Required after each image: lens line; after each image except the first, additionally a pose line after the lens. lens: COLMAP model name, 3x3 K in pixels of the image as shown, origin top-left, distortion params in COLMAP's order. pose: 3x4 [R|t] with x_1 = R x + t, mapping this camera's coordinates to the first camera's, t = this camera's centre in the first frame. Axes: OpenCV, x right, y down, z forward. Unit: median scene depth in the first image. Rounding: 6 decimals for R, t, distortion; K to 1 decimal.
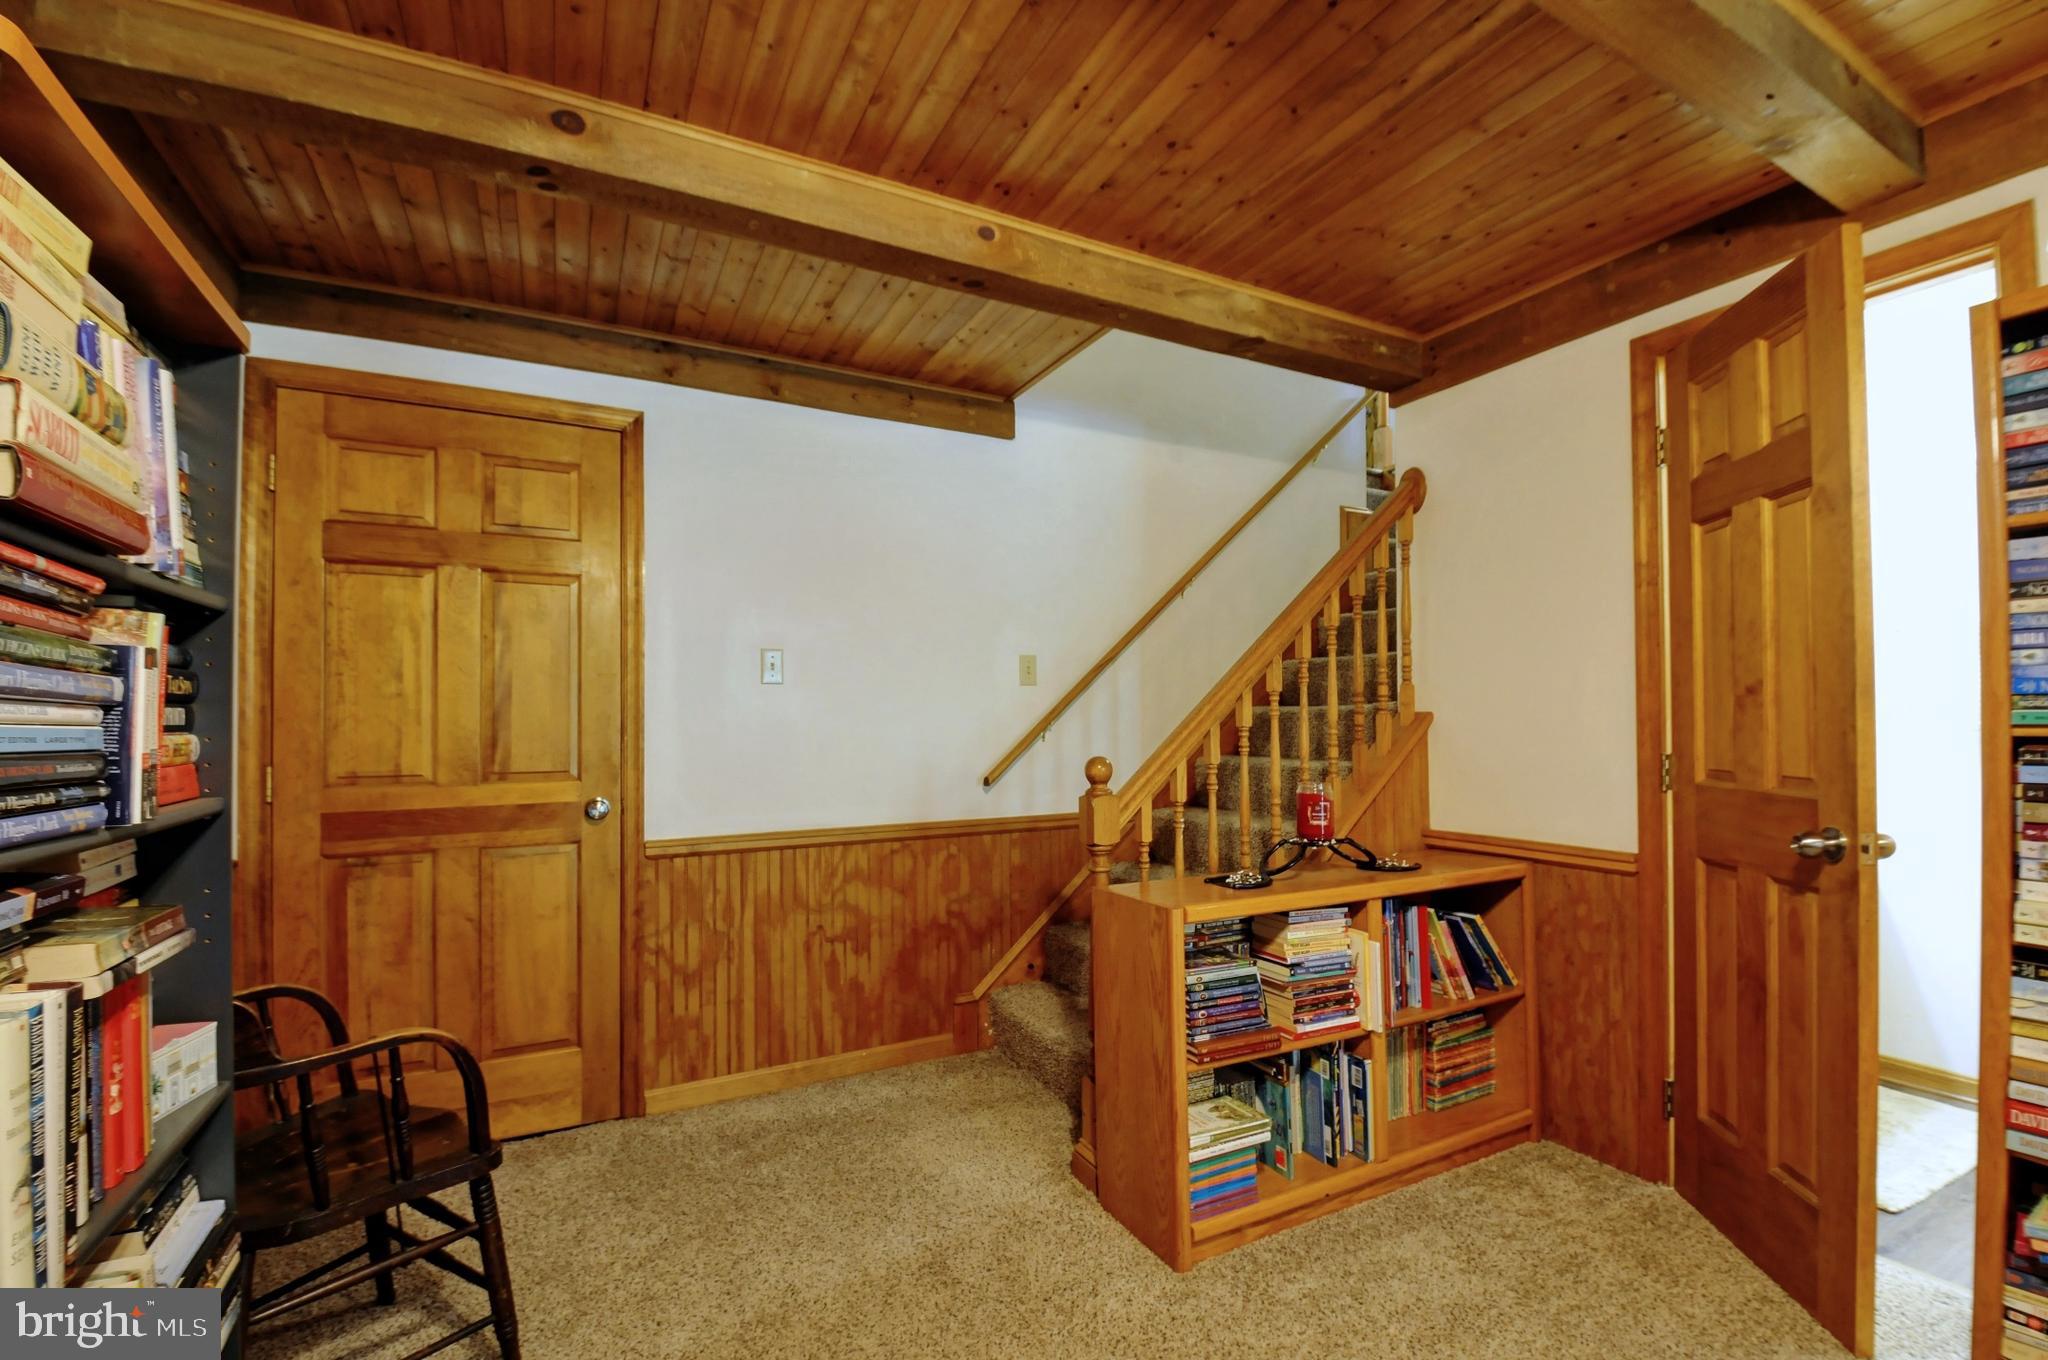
lens RADIAL K [[900.8, 0, 1029.9], [0, 900.8, 719.2], [0, 0, 1]] dist [0.000114, -0.000055]
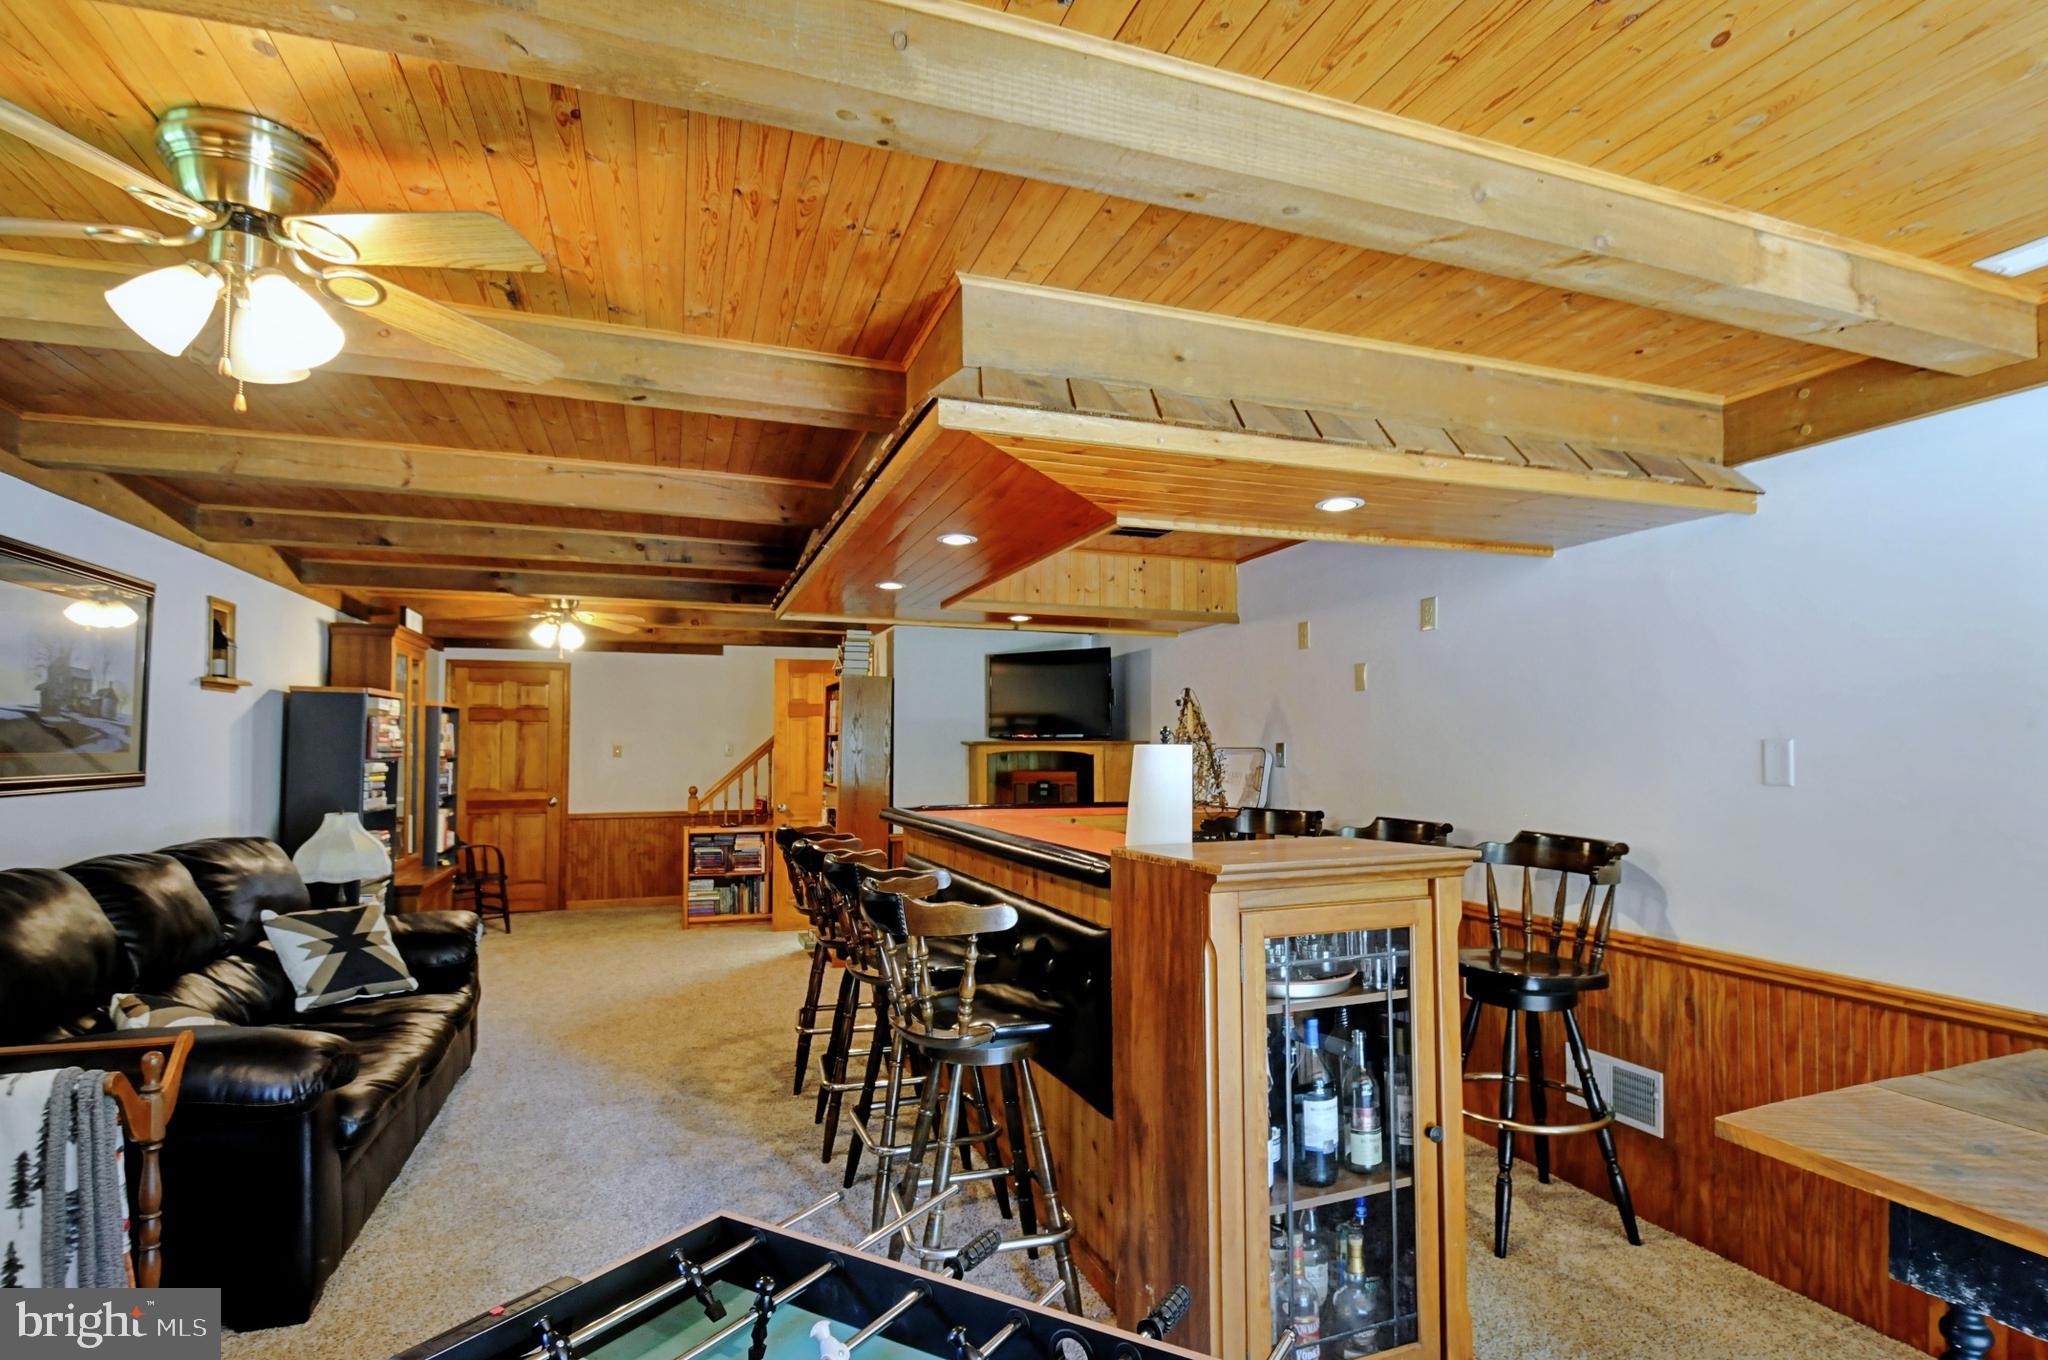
lens RADIAL K [[1018.7, 0, 1031.8], [0, 1018.7, 717.6], [0, 0, 1]] dist [0.005242, -0.017732]
pose [[0.989435, 0.002469, -0.144956, 1.530970], [-0.005701, 0.999744, -0.021889, -0.109095], [0.144865, 0.022485, 0.989196, -2.038424]]
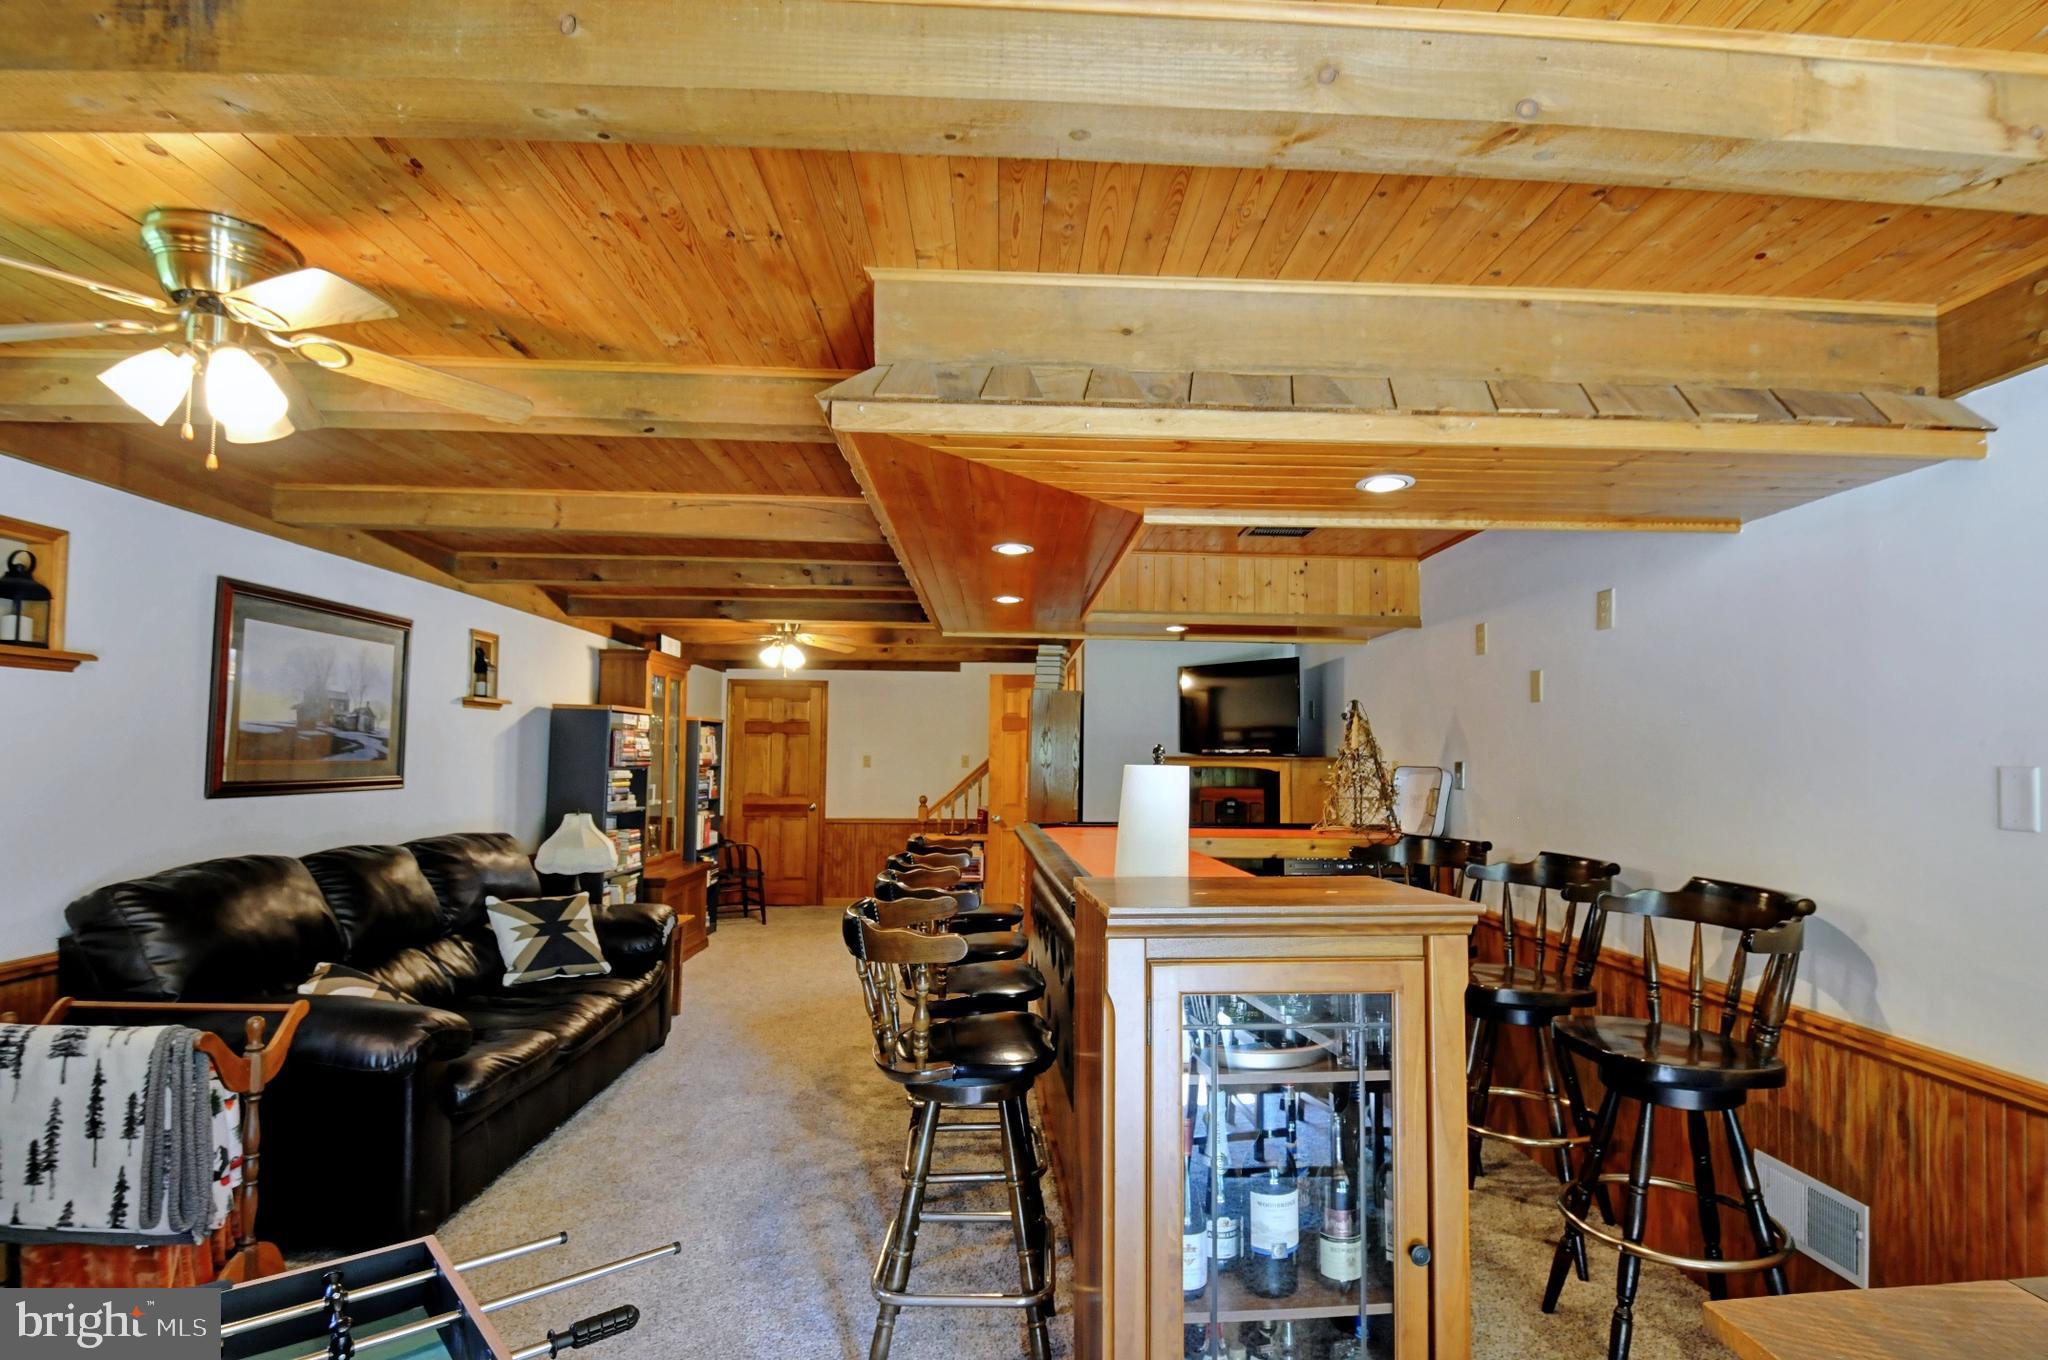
lens RADIAL K [[1001.6, 0, 1027.7], [0, 1001.6, 718.6], [0, 0, 1]] dist [0.005096, -0.018386]
pose [[0.902347, -0.001150, -0.431009, 1.753603], [-0.013193, 0.999454, -0.030286, -0.116689], [0.430808, 0.033015, 0.901839, -1.897075]]
